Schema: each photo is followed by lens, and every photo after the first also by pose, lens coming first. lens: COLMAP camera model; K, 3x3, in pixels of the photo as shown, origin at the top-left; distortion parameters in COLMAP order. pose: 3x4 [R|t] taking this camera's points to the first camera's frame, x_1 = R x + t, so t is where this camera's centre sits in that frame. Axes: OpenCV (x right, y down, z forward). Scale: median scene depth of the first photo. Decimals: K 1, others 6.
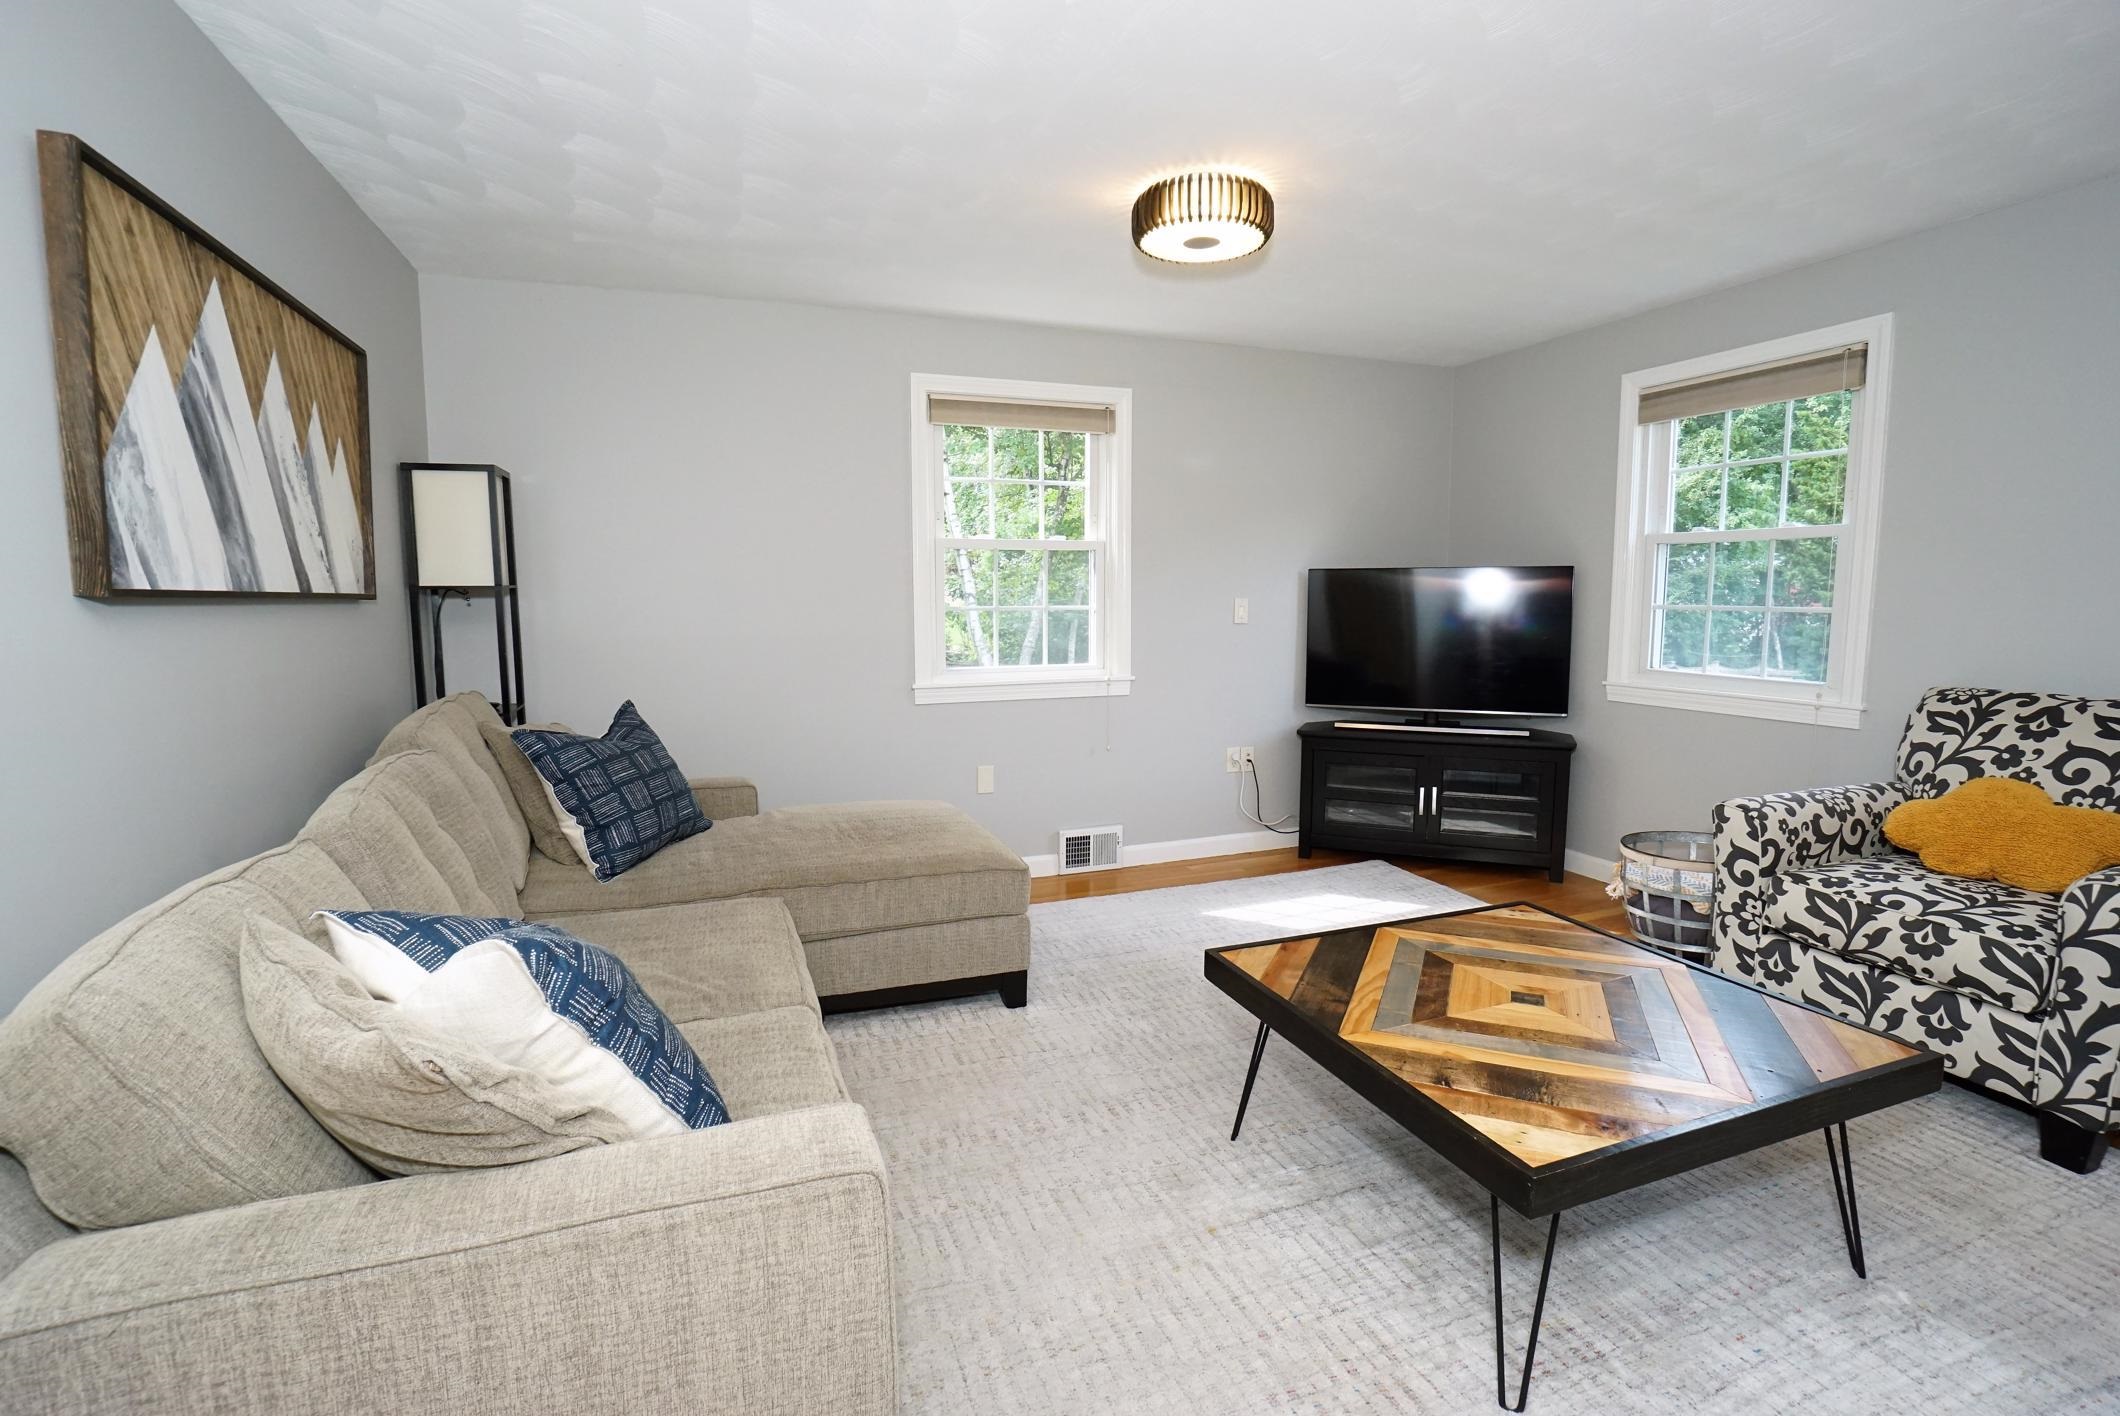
lens RADIAL K [[960.5, 0, 1054.0], [0, 960.5, 706.4], [0, 0, 1]] dist [-0.069911, 0.026548]
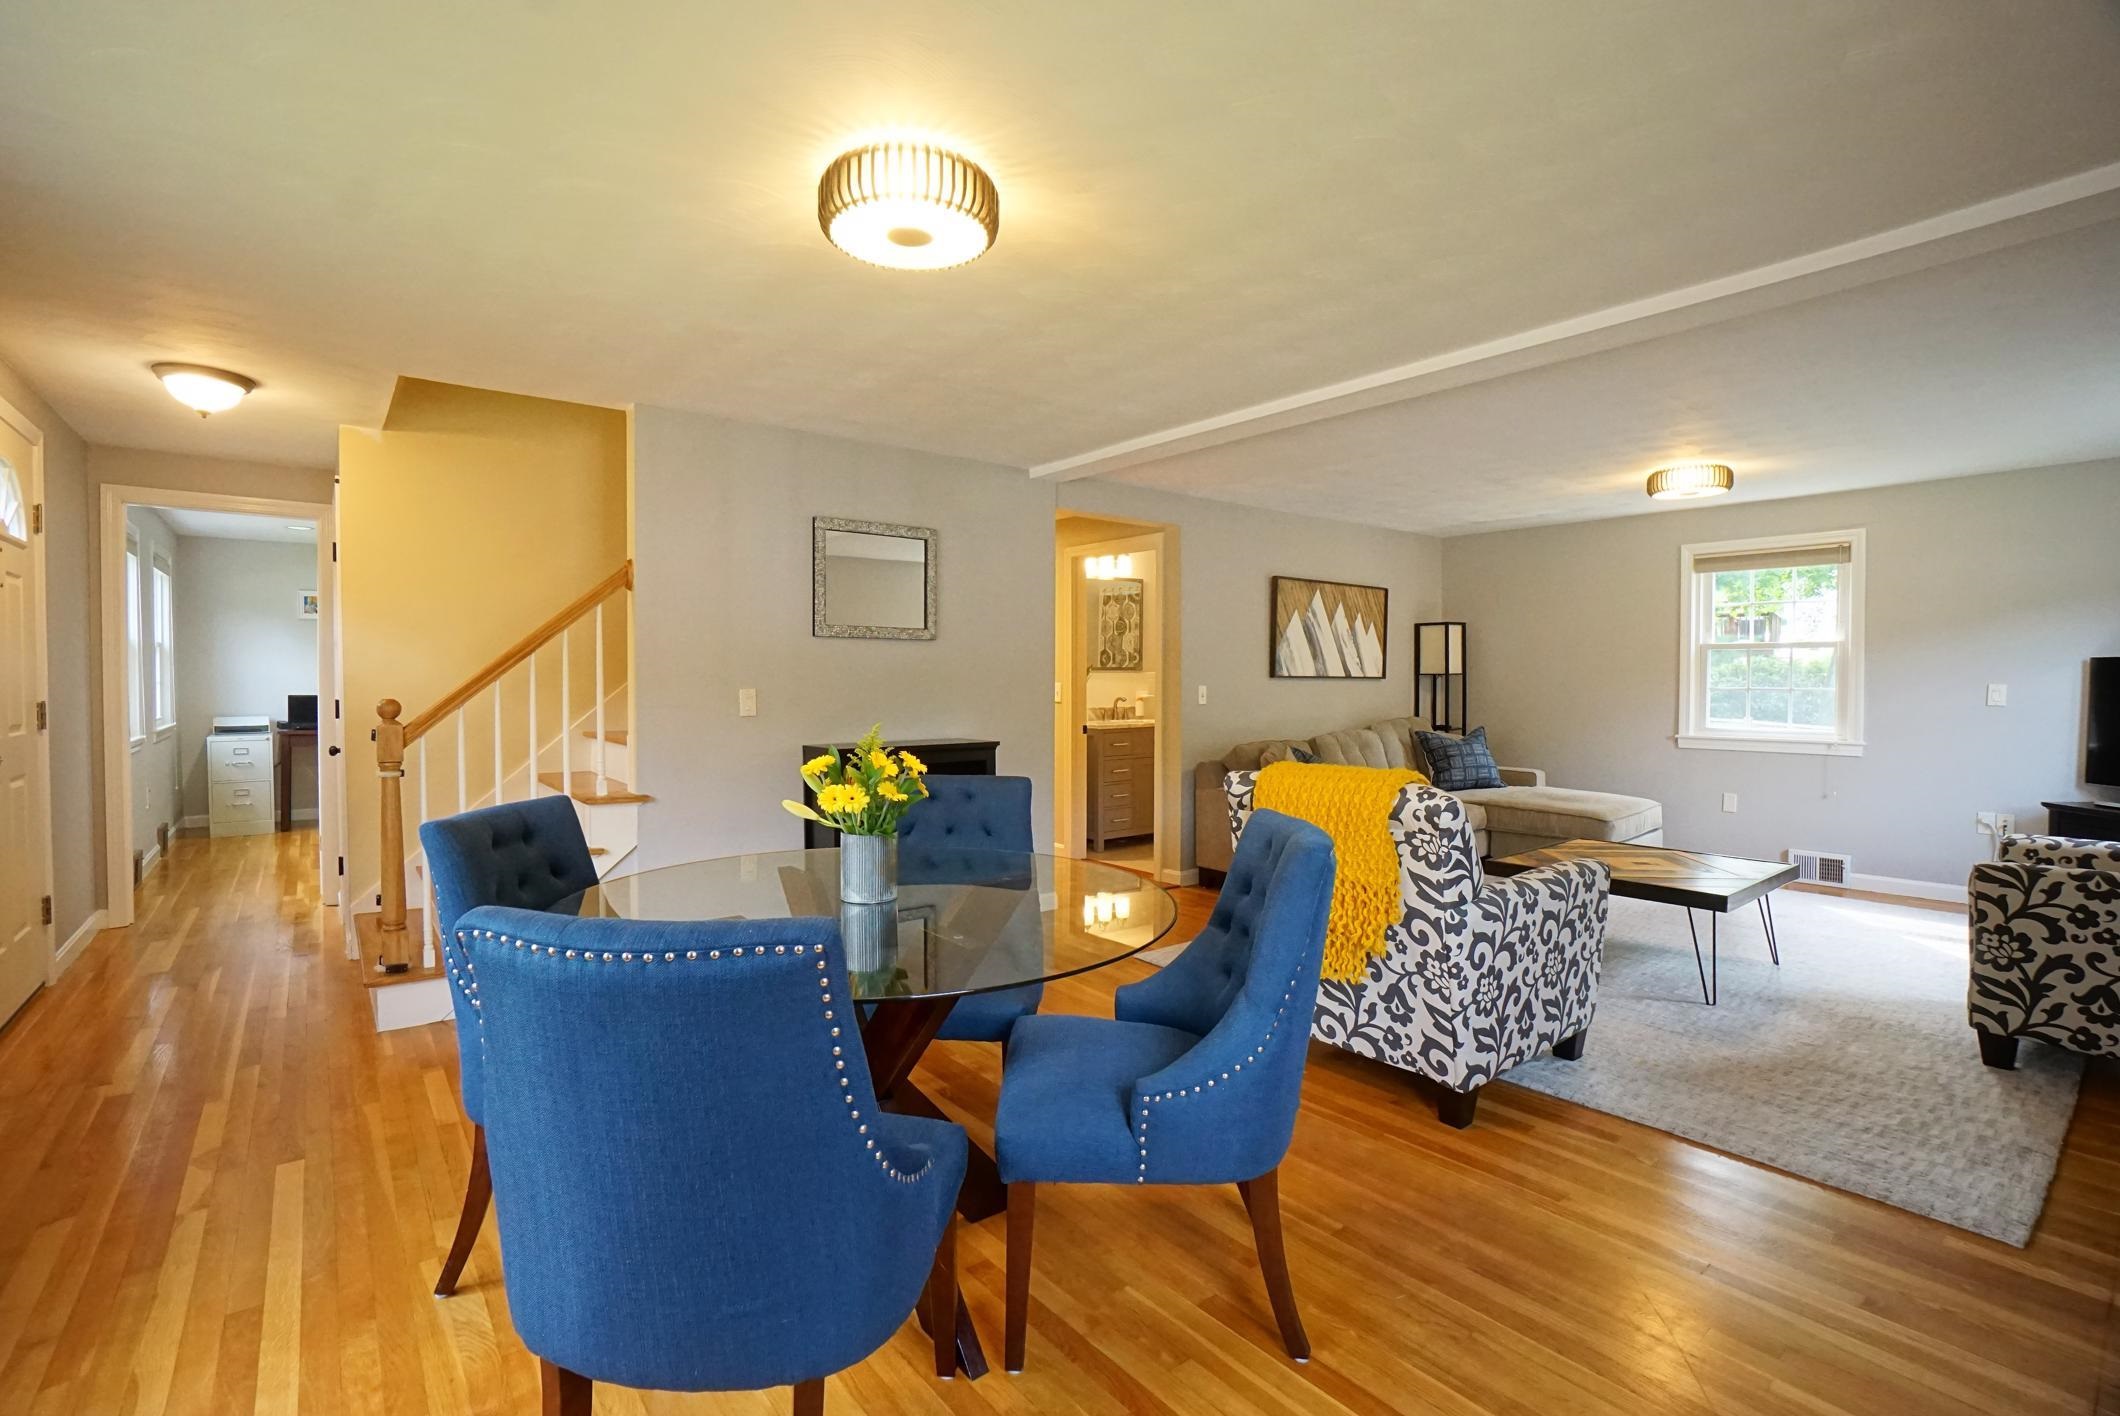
lens RADIAL K [[960.5, 0, 1054.0], [0, 960.5, 706.4], [0, 0, 1]] dist [-0.069911, 0.026548]
pose [[0.316775, 0.028448, -0.948074, 1.986880], [-0.113155, 0.993545, -0.007995, 0.115605], [0.941727, 0.109812, 0.317949, -0.955315]]
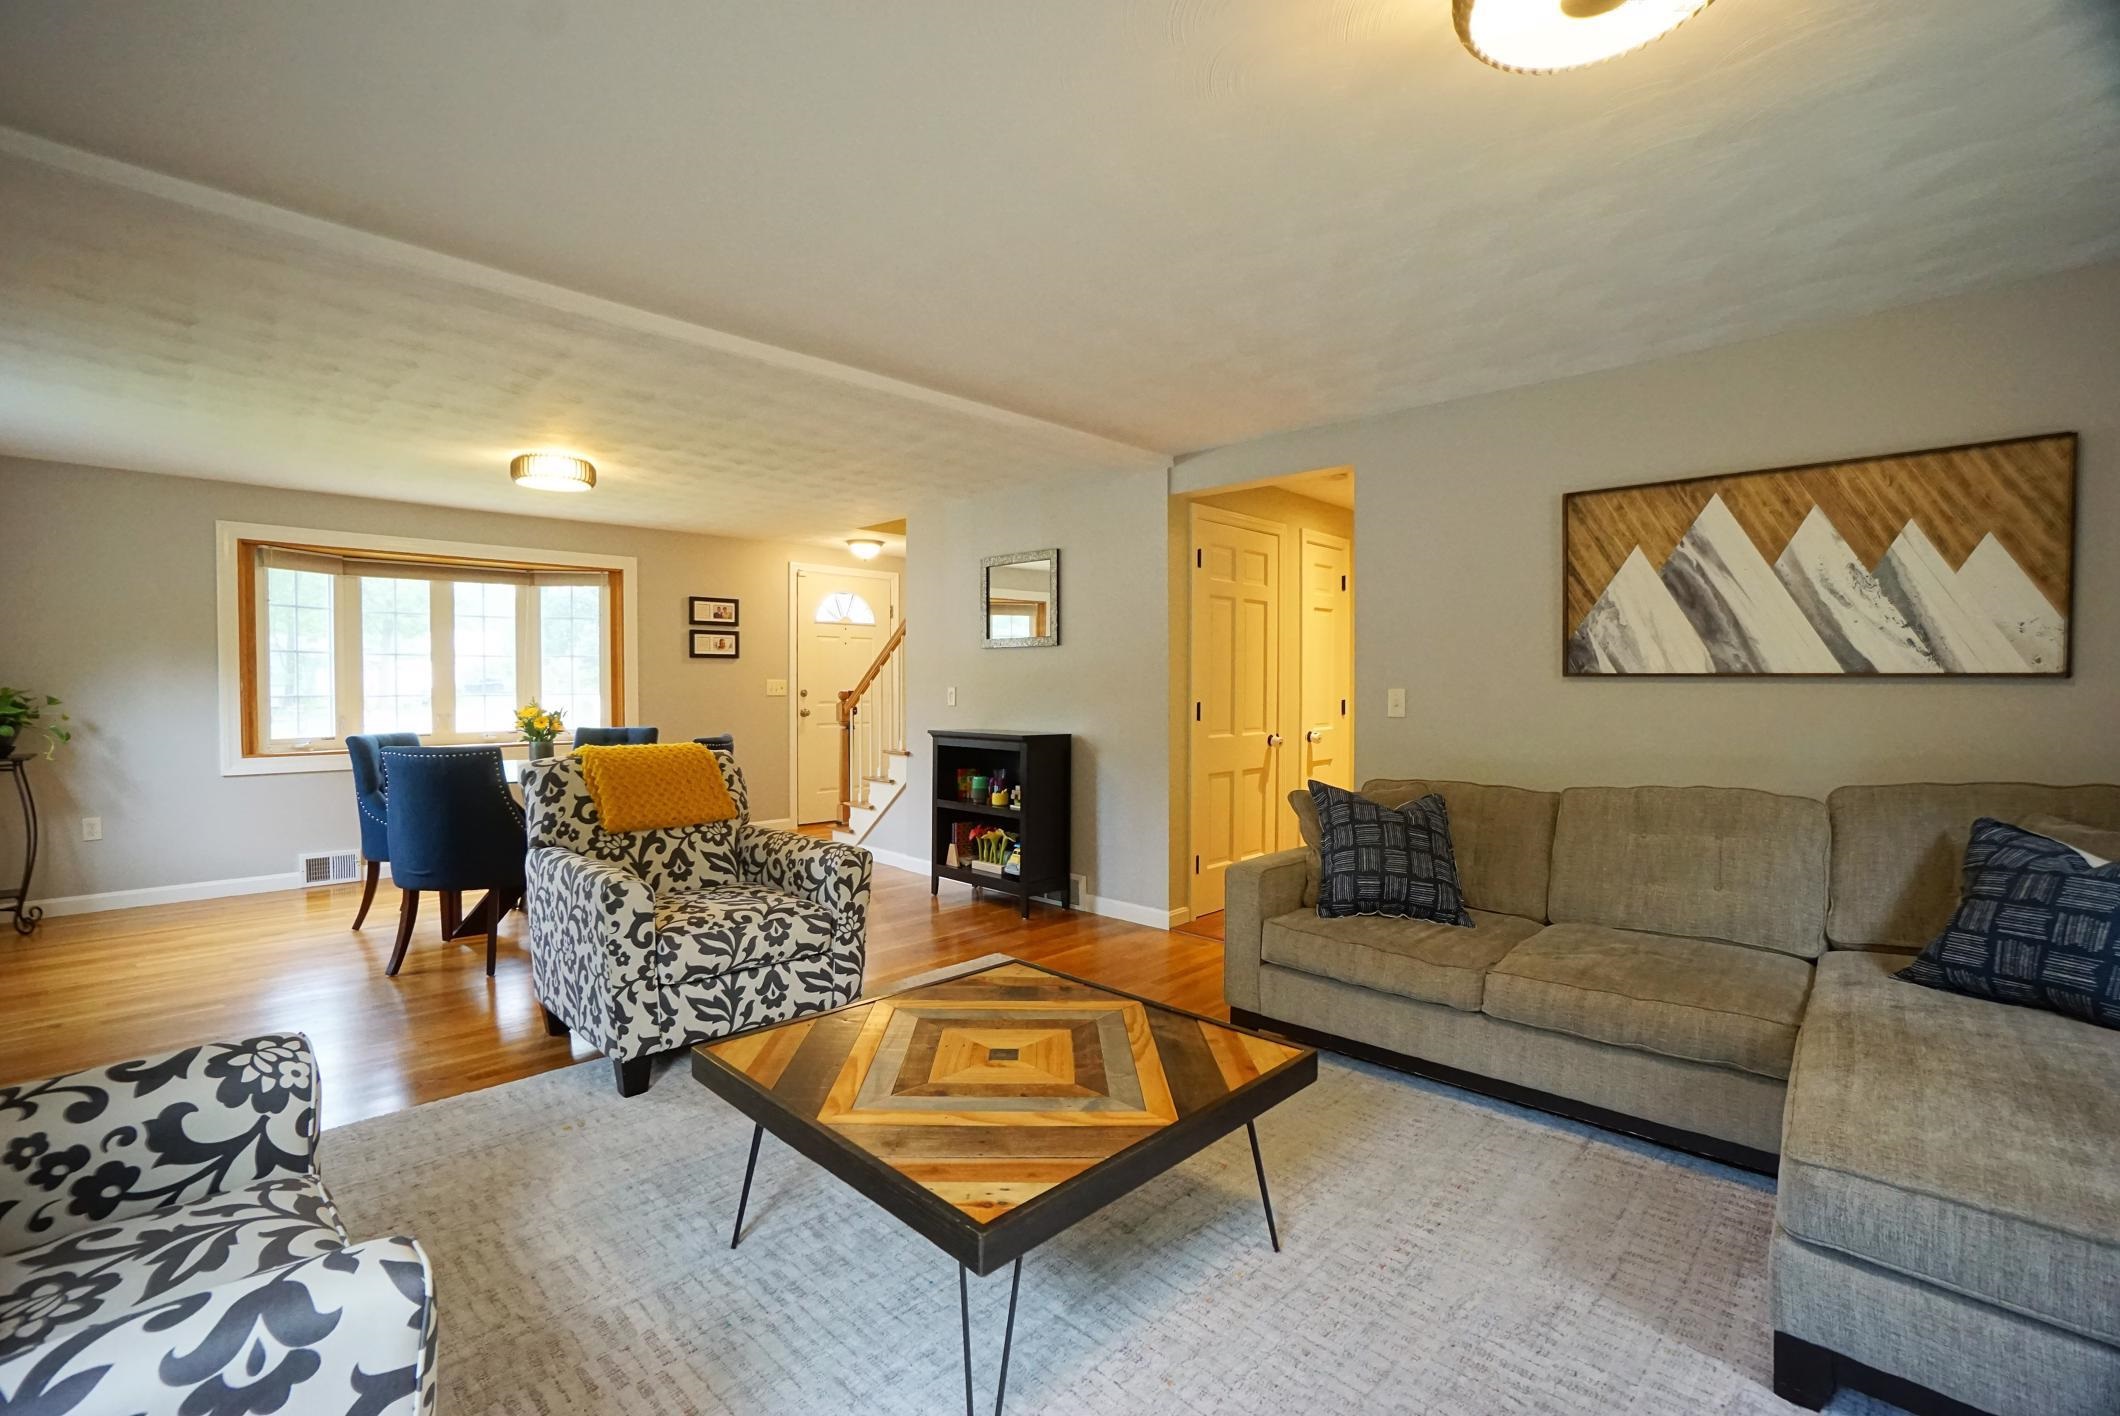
lens RADIAL K [[960.5, 0, 1054.0], [0, 960.5, 706.4], [0, 0, 1]] dist [-0.069911, 0.026548]
pose [[-0.902532, 0.008642, -0.430537, 0.854118], [-0.052807, 0.990032, 0.130571, -0.199862], [0.427373, 0.140579, -0.893079, 1.808113]]
